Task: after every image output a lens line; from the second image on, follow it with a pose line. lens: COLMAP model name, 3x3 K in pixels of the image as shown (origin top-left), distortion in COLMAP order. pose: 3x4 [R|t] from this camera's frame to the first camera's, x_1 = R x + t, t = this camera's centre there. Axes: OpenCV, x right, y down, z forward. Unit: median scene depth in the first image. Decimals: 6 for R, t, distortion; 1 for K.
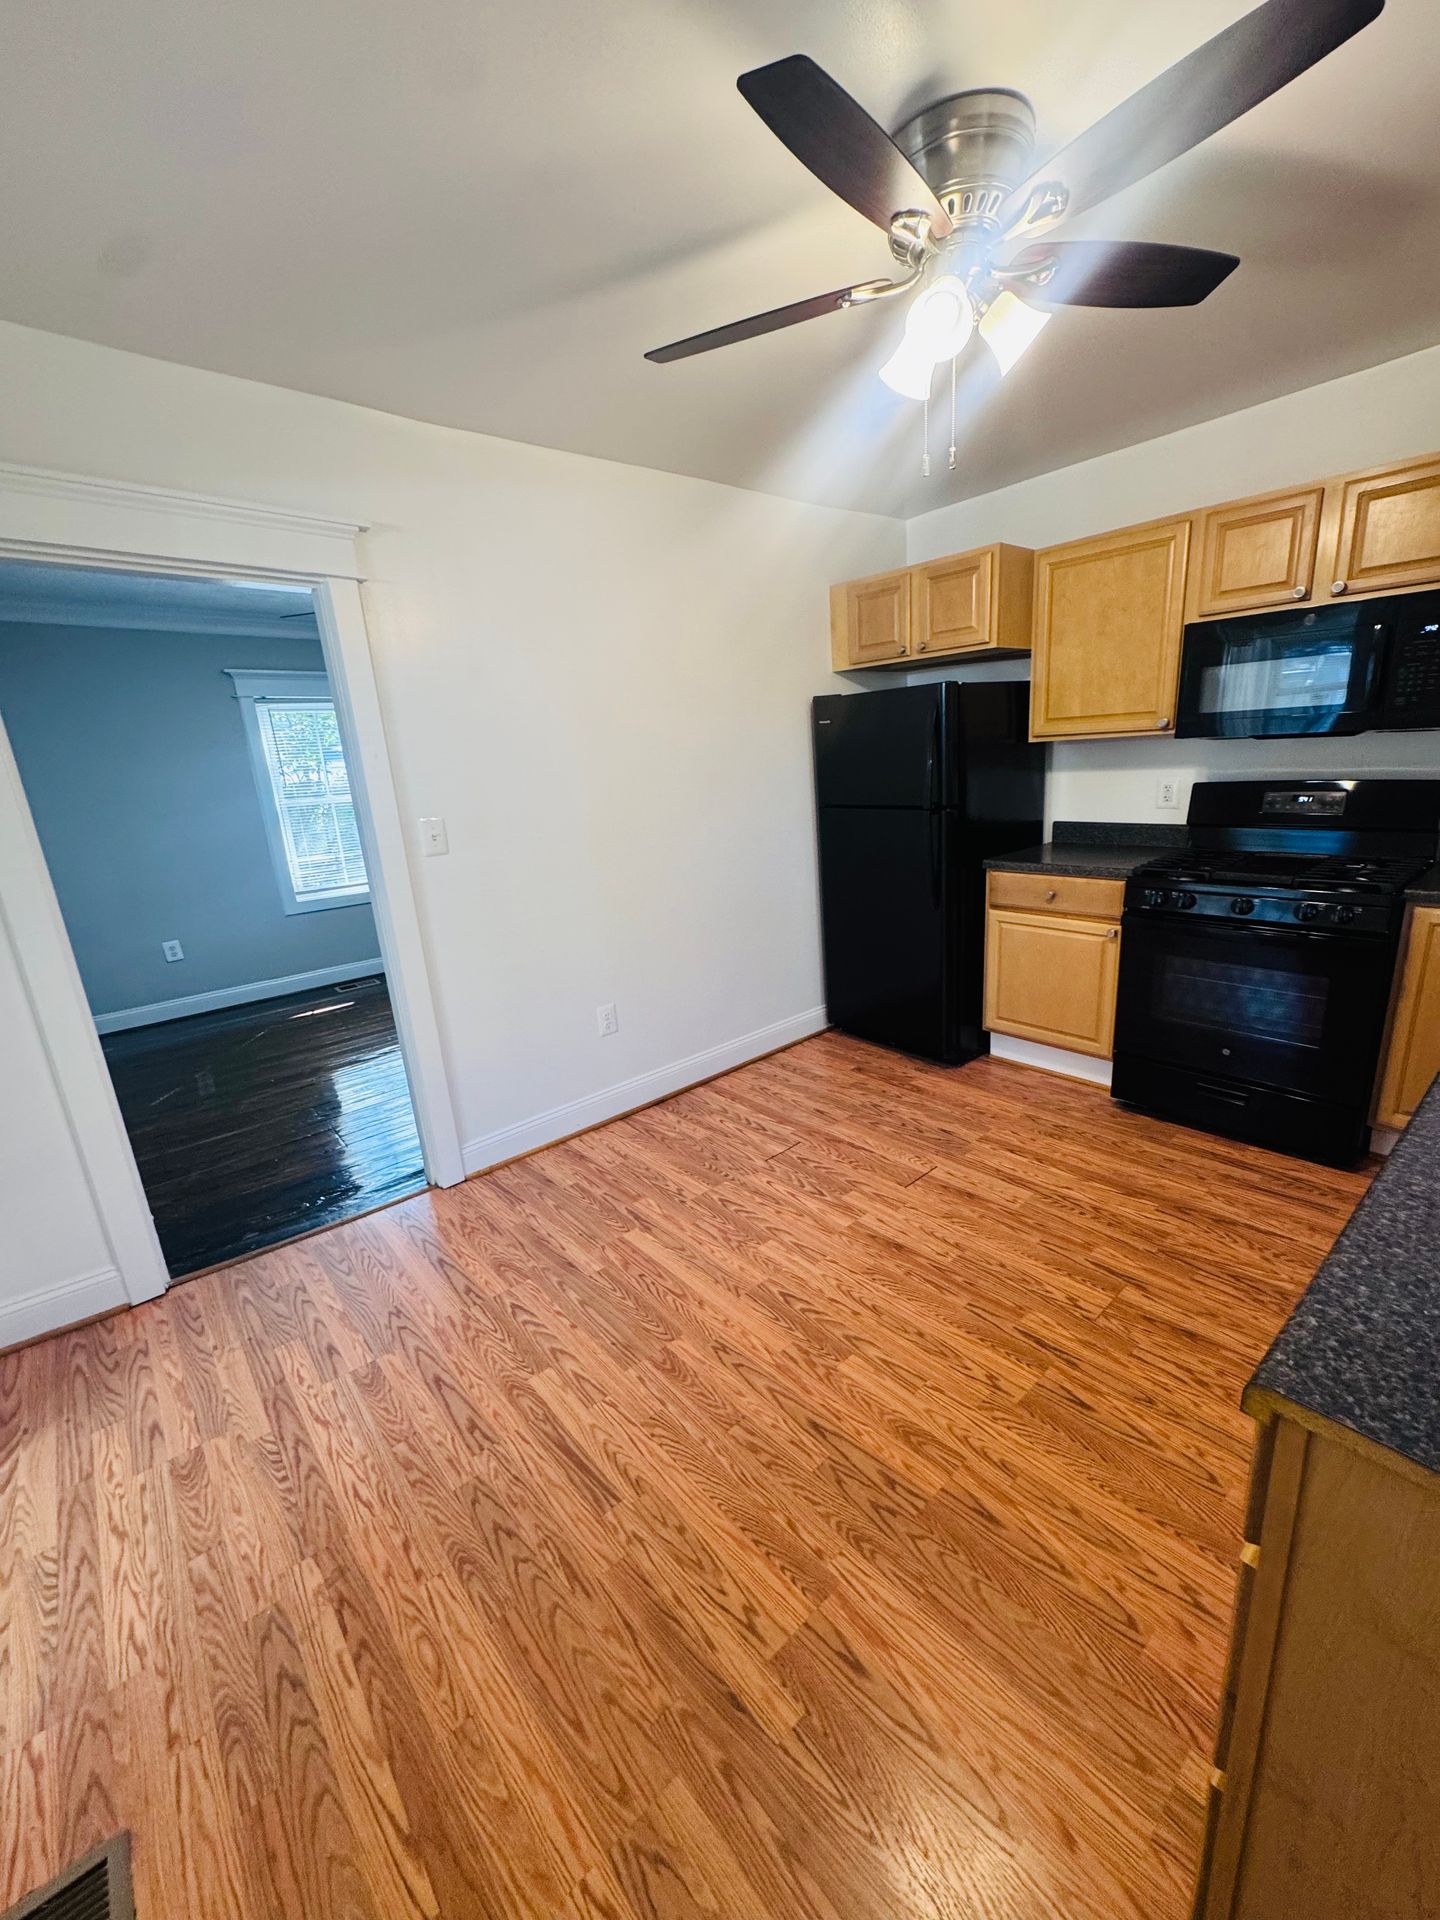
lens RADIAL K [[762.6, 0, 725.0], [0, 762.6, 959.2], [0, 0, 1]] dist [-0.002661, 0.000090]
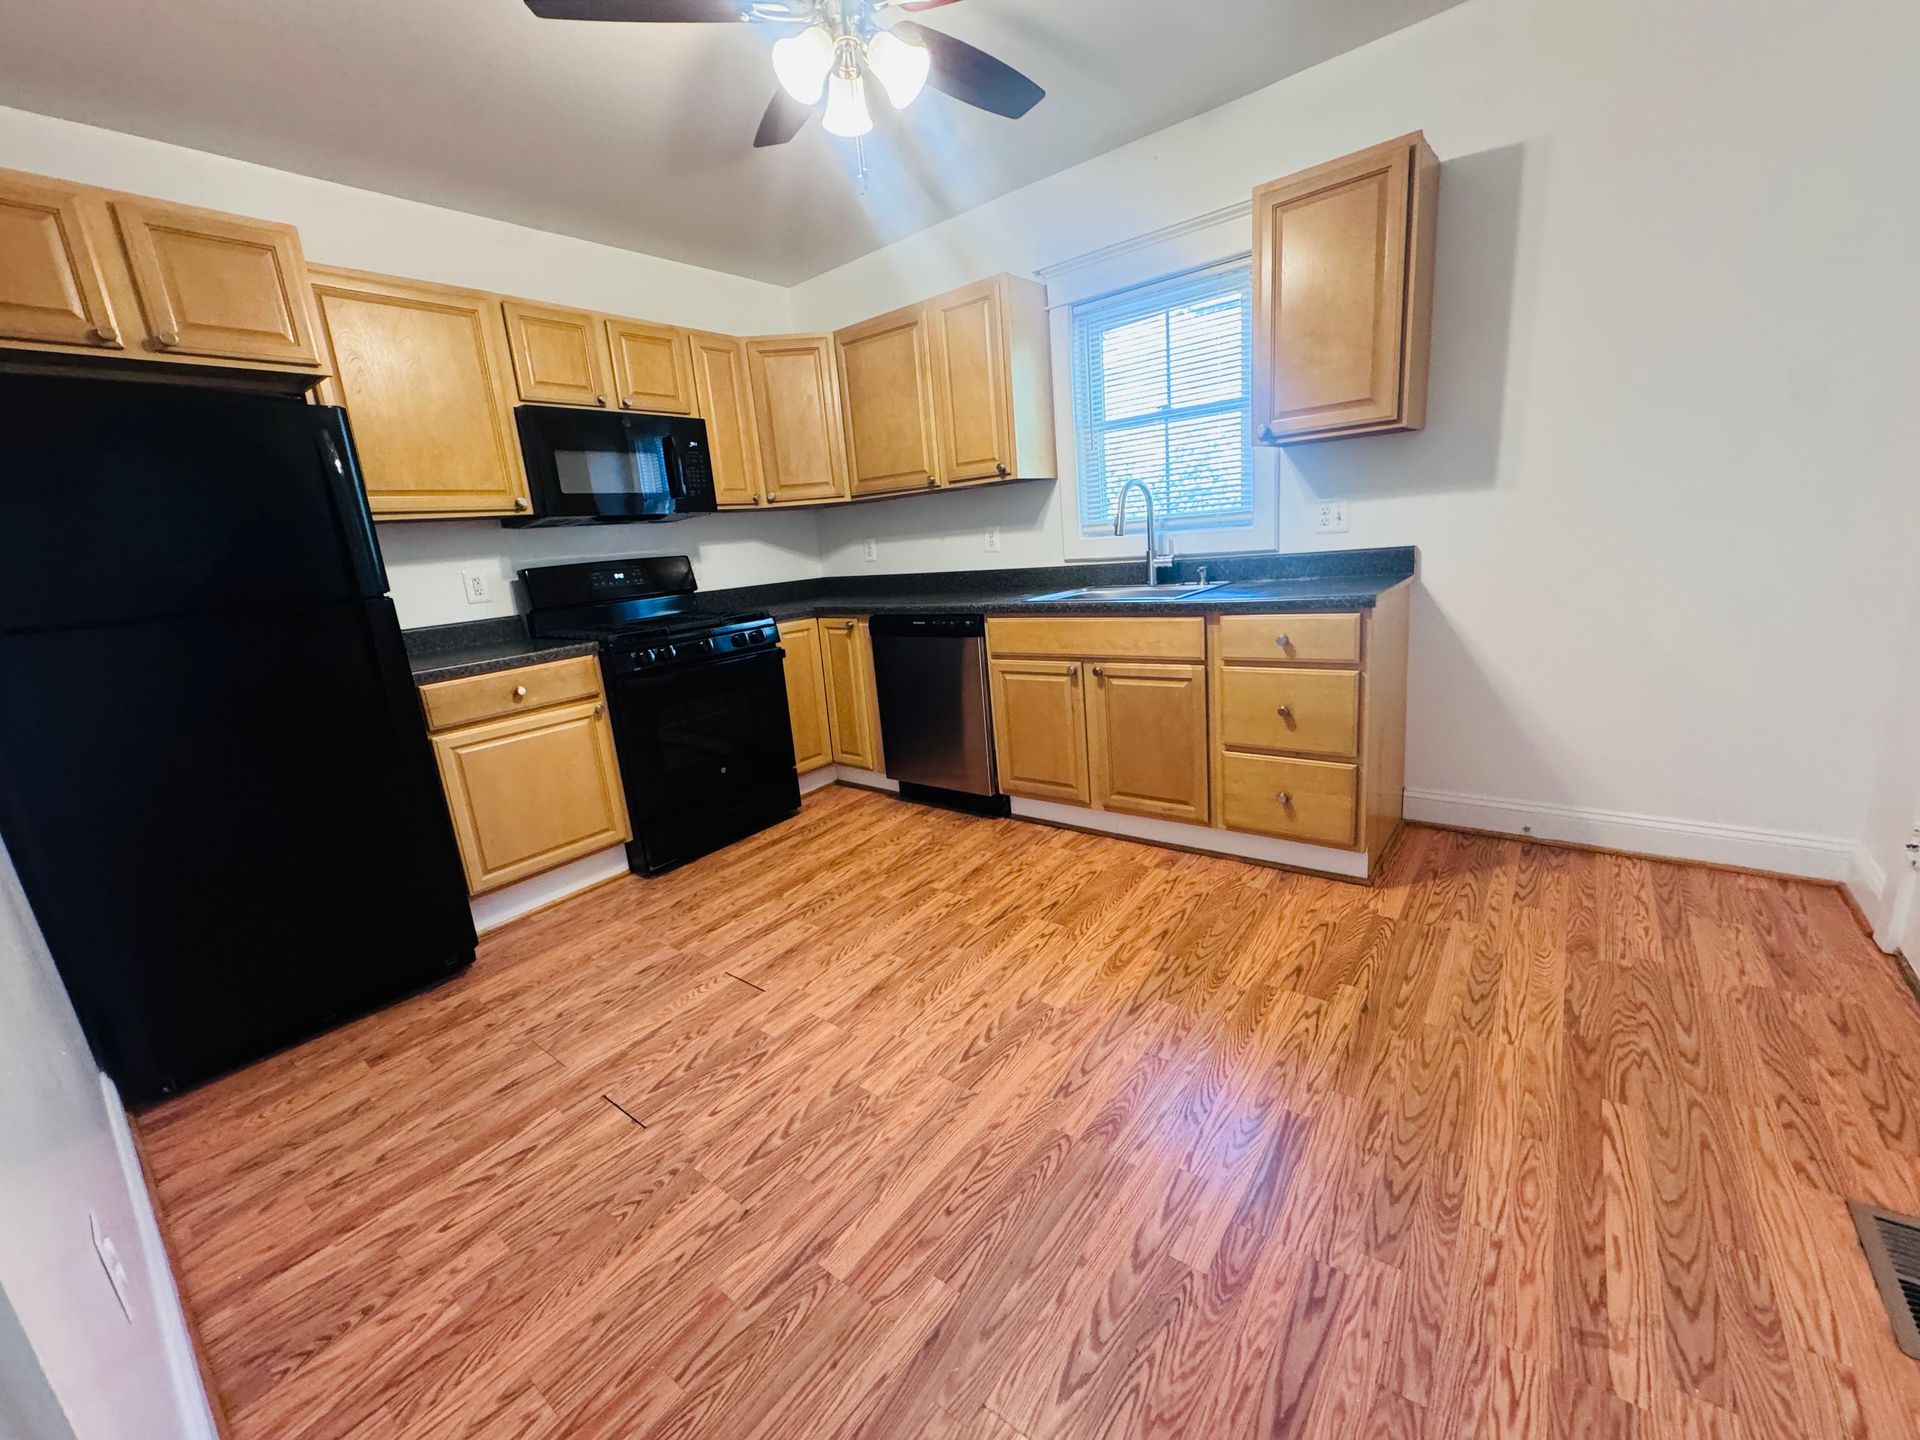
lens RADIAL K [[762.6, 0, 957.6], [0, 762.6, 715.6], [0, 0, 1]] dist [-0.002661, 0.000090]
pose [[-0.180068, -0.149416, 0.972240, -0.705862], [0.348394, 0.914636, 0.205090, -0.093258], [-0.919890, 0.375653, -0.112641, 0.969635]]
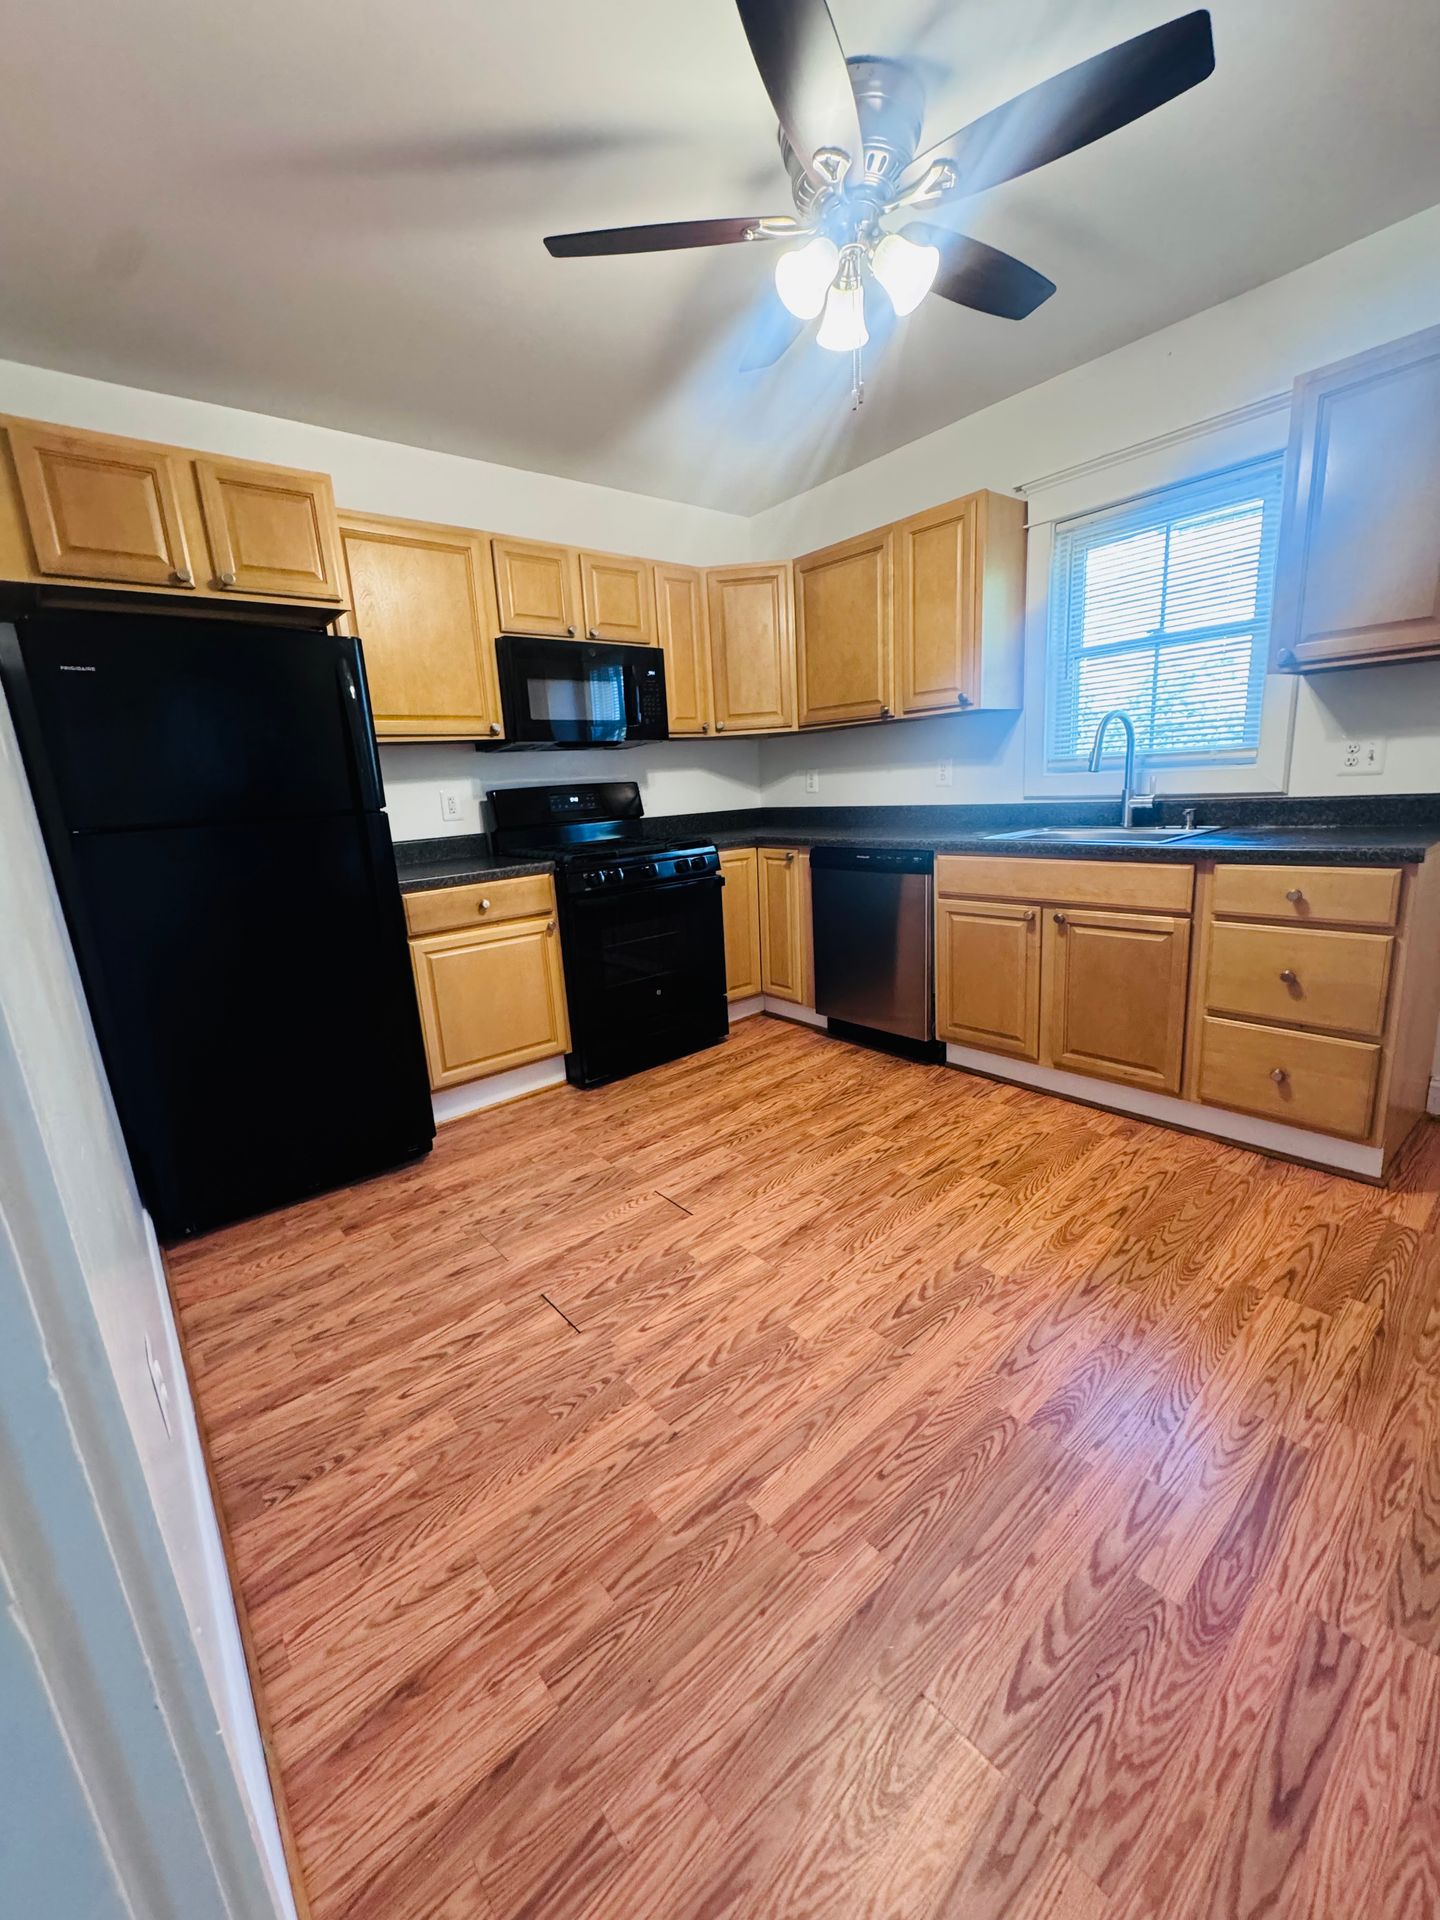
lens RADIAL K [[762.6, 0, 721.0], [0, 762.6, 954.7], [0, 0, 1]] dist [-0.002661, 0.000090]
pose [[0.022322, -0.162689, 0.986425, -0.680214], [0.318400, 0.936451, 0.147242, -0.105269], [-0.947693, 0.310791, 0.072704, 1.010824]]
